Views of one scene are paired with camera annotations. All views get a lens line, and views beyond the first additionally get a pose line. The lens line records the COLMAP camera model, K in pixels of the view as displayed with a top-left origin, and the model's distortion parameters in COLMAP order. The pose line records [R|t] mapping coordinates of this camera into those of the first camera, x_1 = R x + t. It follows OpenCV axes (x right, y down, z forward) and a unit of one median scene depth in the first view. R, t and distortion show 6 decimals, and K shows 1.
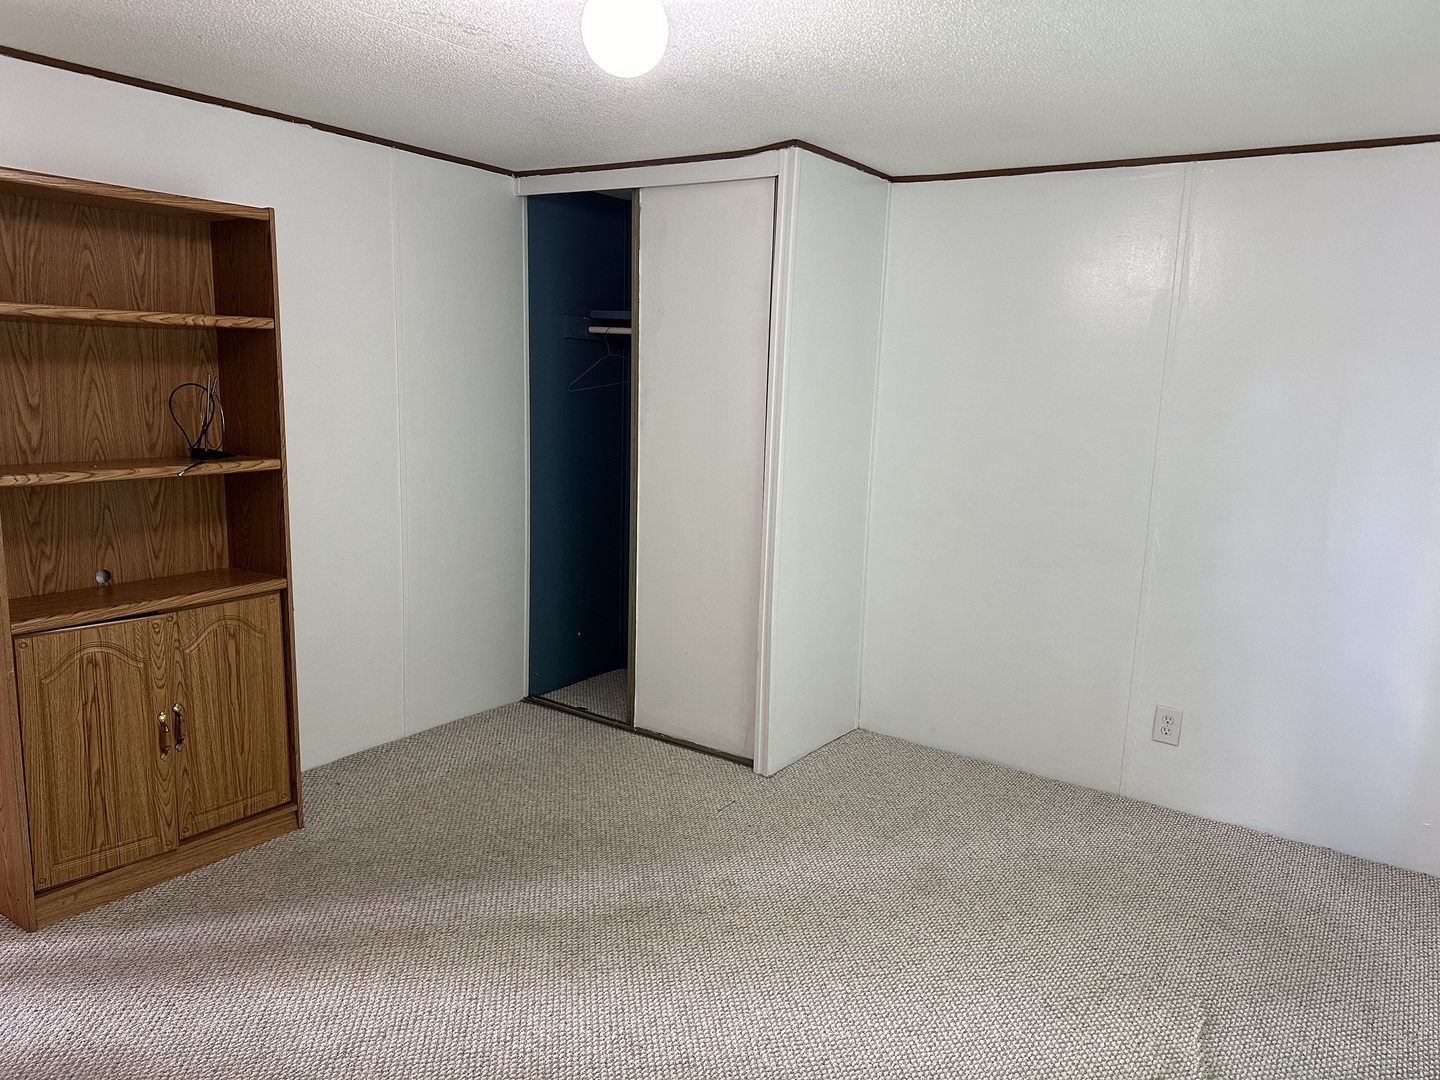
lens RADIAL K [[1005.6, 0, 734.9], [0, 1005.6, 541.1], [0, 0, 1]] dist [0.147866, -0.208898]
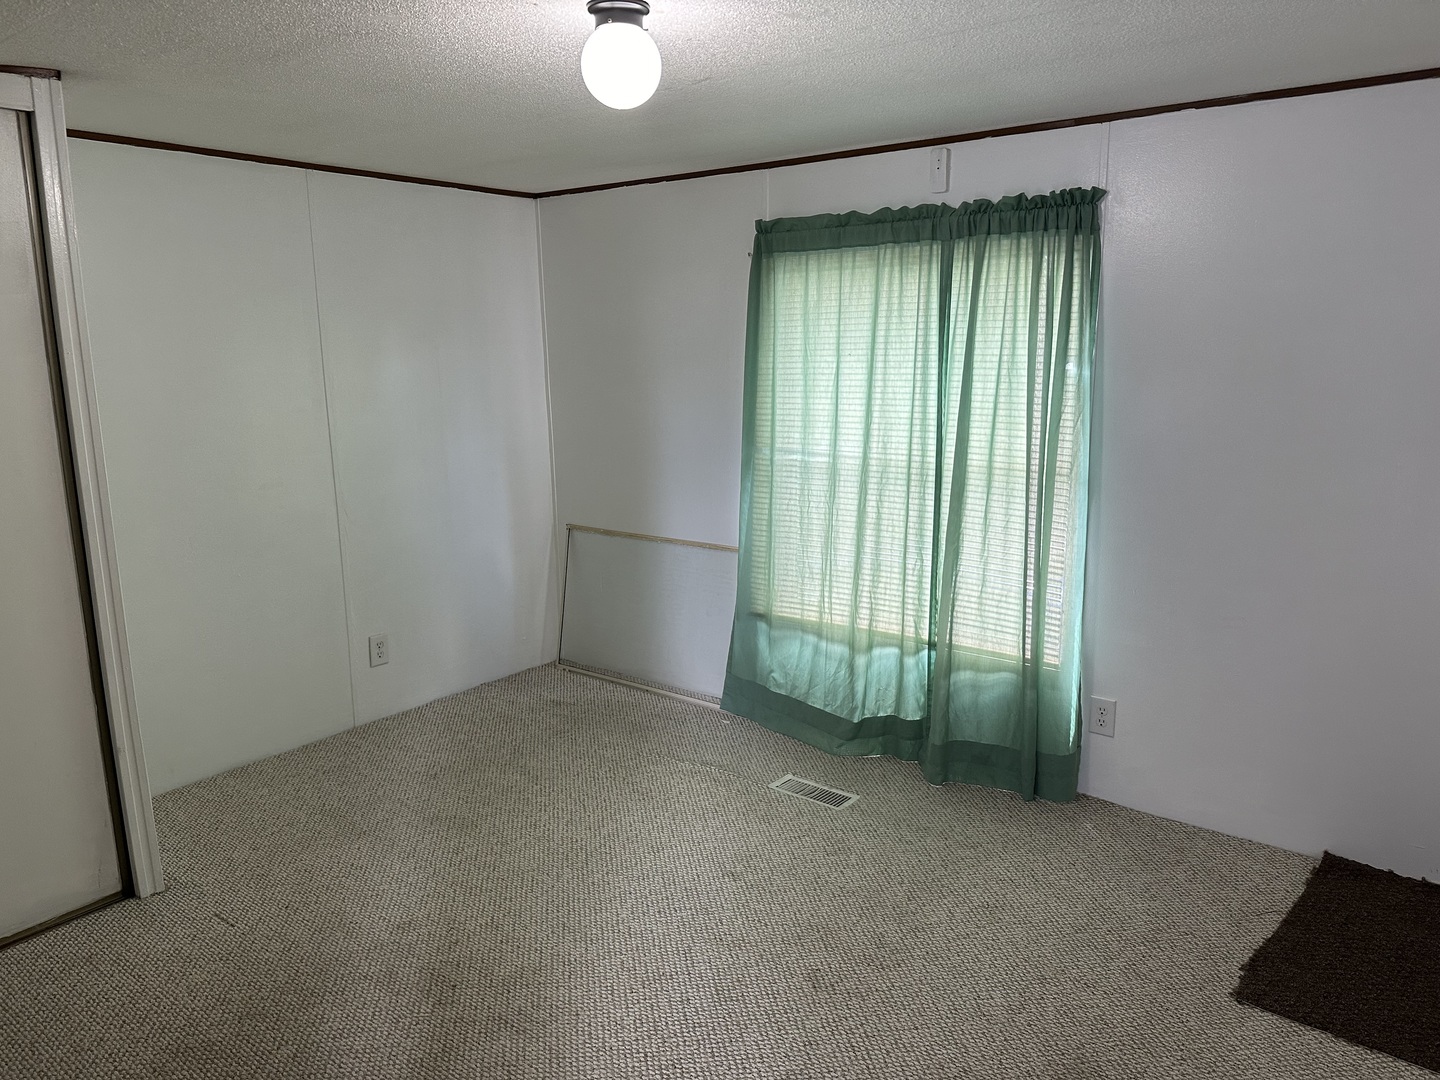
lens RADIAL K [[1005.6, 0, 734.9], [0, 1005.6, 541.1], [0, 0, 1]] dist [0.147866, -0.208898]
pose [[0.079448, -0.241004, 0.967267, -0.663465], [0.182284, 0.957485, 0.223595, -0.131359], [-0.980031, 0.158554, 0.120001, 0.431837]]
